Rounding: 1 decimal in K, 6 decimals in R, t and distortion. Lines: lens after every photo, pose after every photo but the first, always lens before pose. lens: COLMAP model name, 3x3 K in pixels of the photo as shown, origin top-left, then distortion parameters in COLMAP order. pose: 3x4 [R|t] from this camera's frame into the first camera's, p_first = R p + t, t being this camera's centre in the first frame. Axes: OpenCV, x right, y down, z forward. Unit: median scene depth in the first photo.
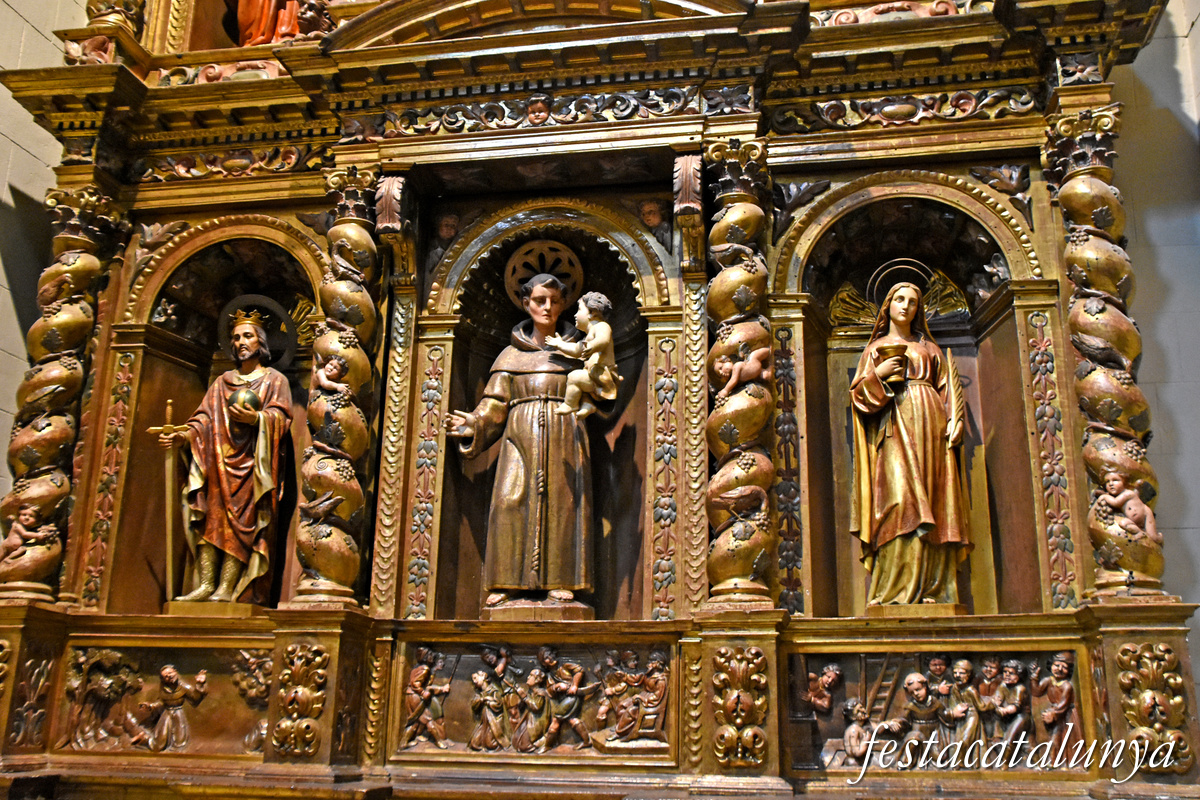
lens RADIAL K [[1172.6, 0, 600.0], [0, 1172.6, 400.0], [0, 0, 1]] dist [-0.072060, 0.194817]
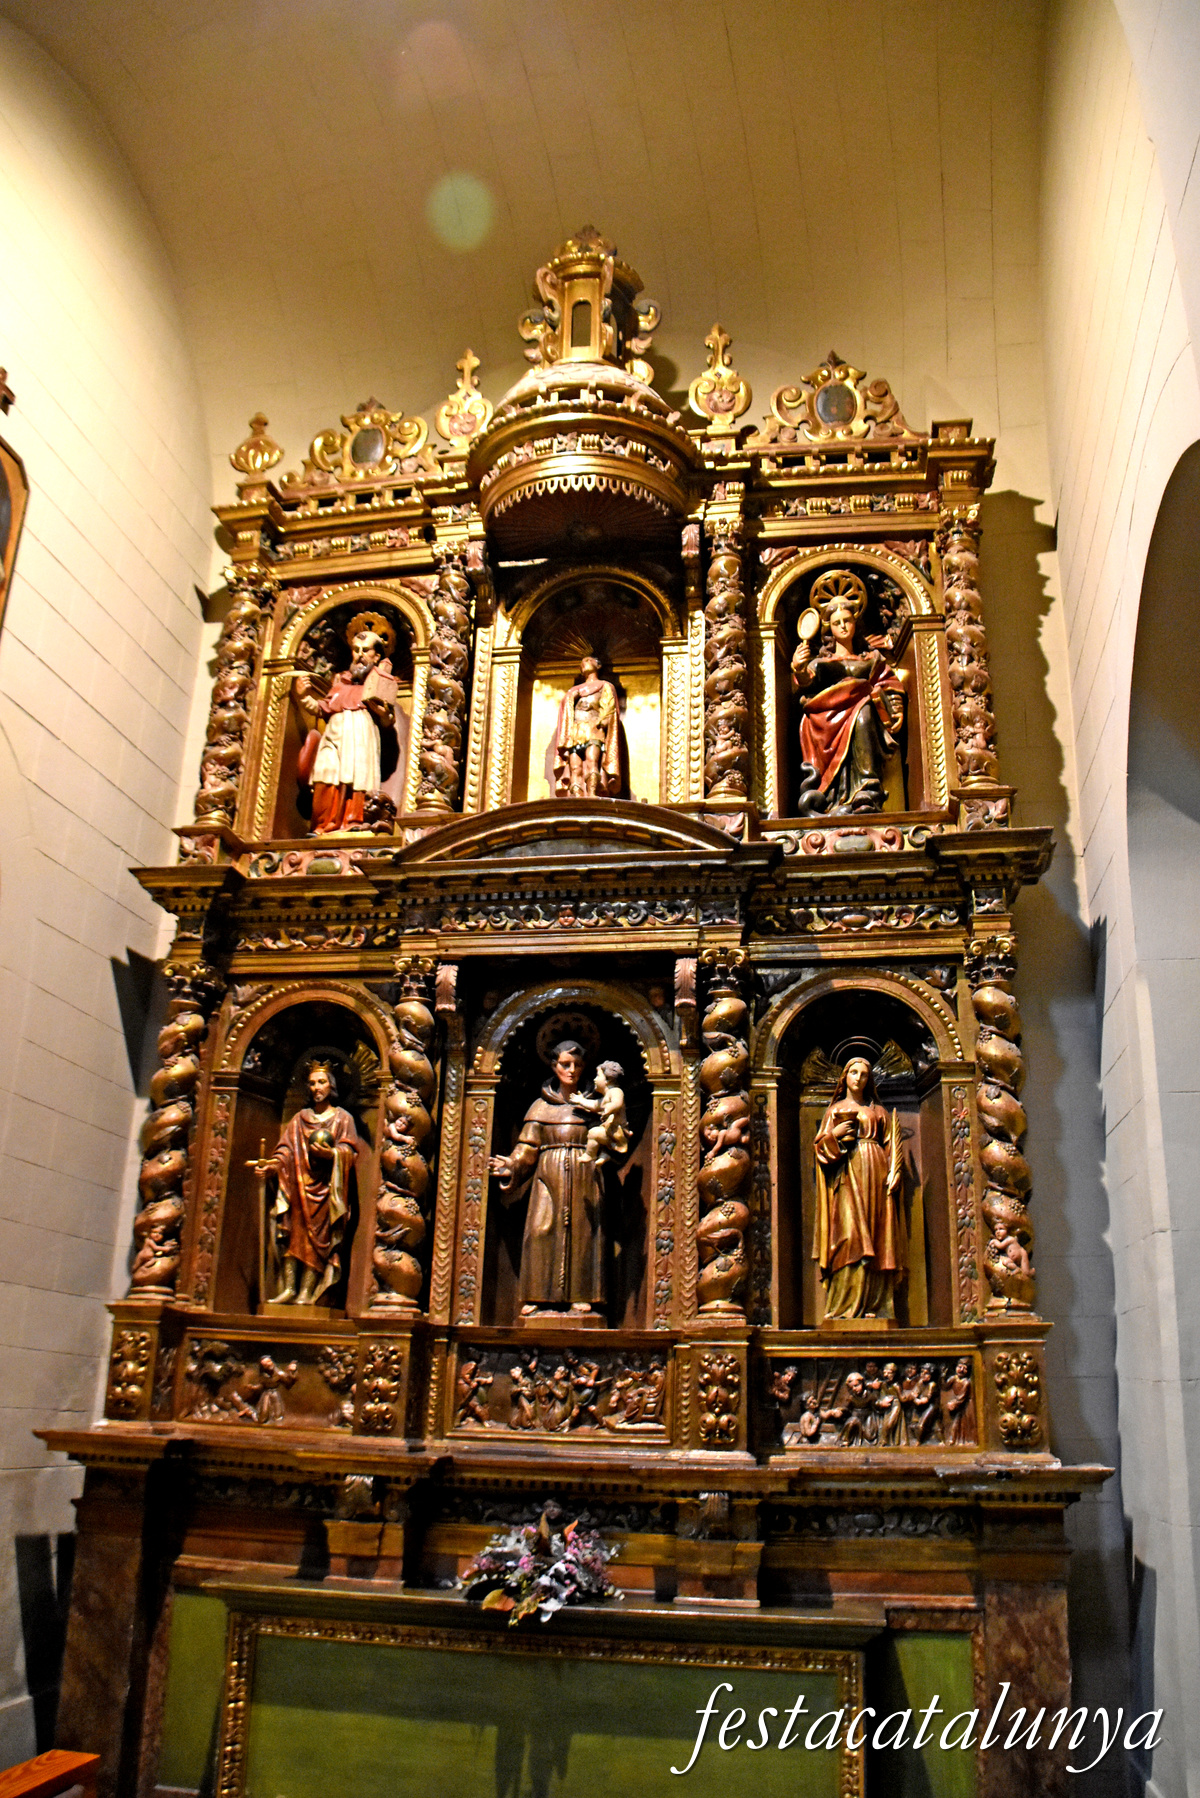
lens RADIAL K [[1431.1, 0, 600.0], [0, 1431.1, 899.0], [0, 0, 1]] dist [-0.136022, 0.010920]
pose [[0.999924, 0.012290, 0.000897, -0.020350], [-0.012202, 0.997662, -0.067250, -0.172412], [-0.001721, 0.067234, 0.997736, -0.557230]]
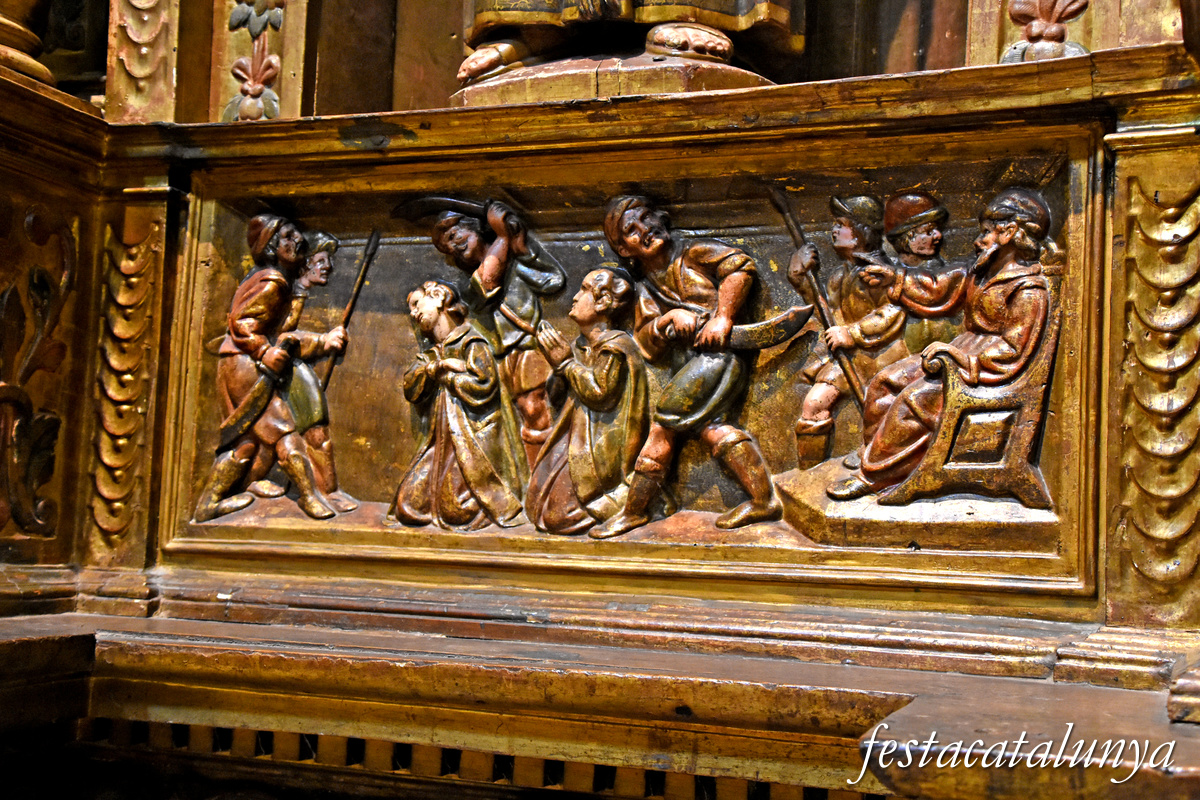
lens RADIAL K [[1526.1, 0, 600.0], [0, 1526.1, 400.0], [0, 0, 1]] dist [0.106551, 0.026954]
pose [[0.982058, 0.003838, -0.188540, 0.020515], [0.032830, 0.981045, 0.190977, 0.185879], [0.185699, -0.193741, 0.963317, 0.603461]]
